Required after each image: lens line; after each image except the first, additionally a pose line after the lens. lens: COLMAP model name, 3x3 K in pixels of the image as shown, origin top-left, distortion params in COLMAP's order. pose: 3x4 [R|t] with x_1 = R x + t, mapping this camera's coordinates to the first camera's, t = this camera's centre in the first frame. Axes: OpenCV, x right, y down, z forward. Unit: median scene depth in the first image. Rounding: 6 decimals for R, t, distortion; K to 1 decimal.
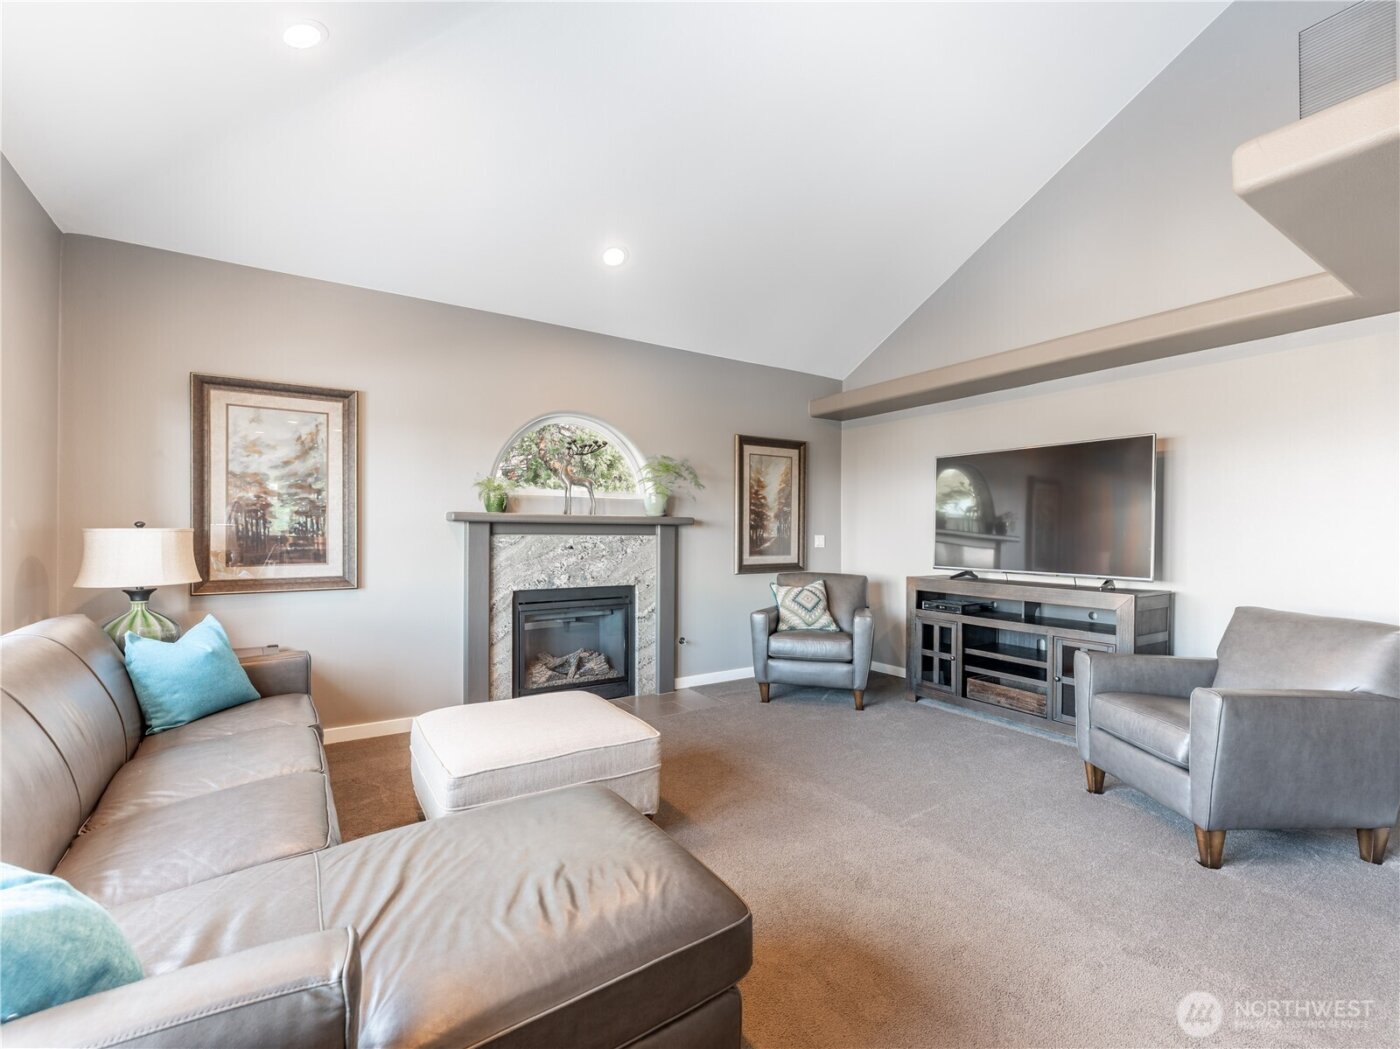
lens RADIAL K [[604.0, 0, 697.7], [0, 604.0, 532.8], [0, 0, 1]] dist [0.000602, -0.000107]
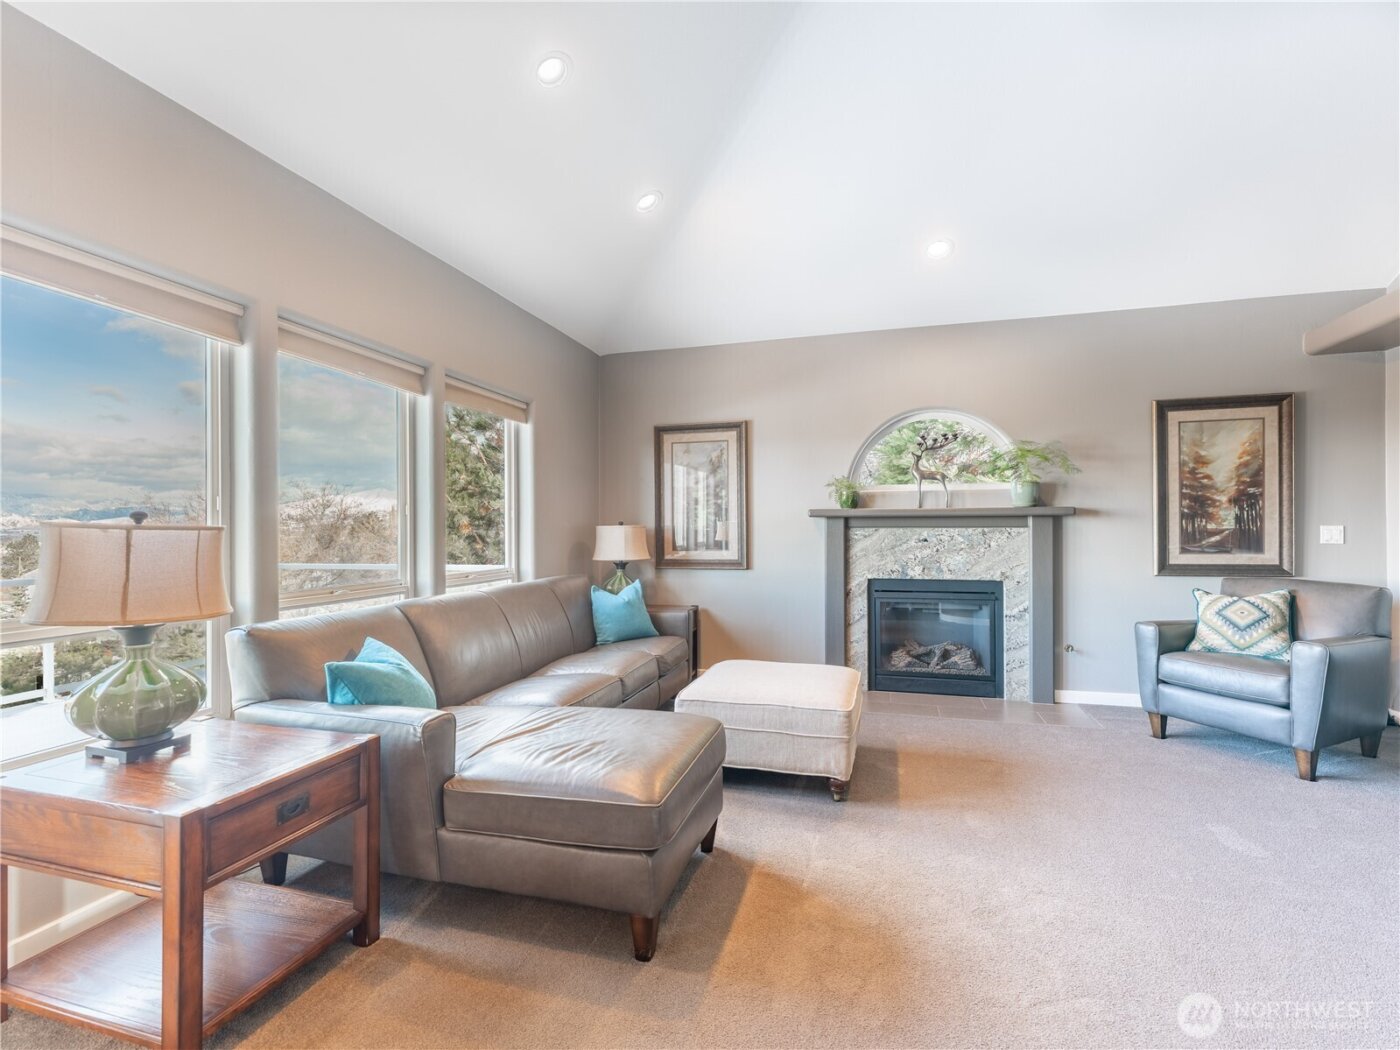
lens RADIAL K [[621.7, 0, 750.4], [0, 621.7, 528.2], [0, 0, 1]] dist [0.000033, -0.000029]
pose [[0.683966, -0.007668, -0.729474, 0.343660], [0.008126, 0.999963, -0.002892, 0.004492], [0.729469, -0.003950, 0.684003, 0.056682]]
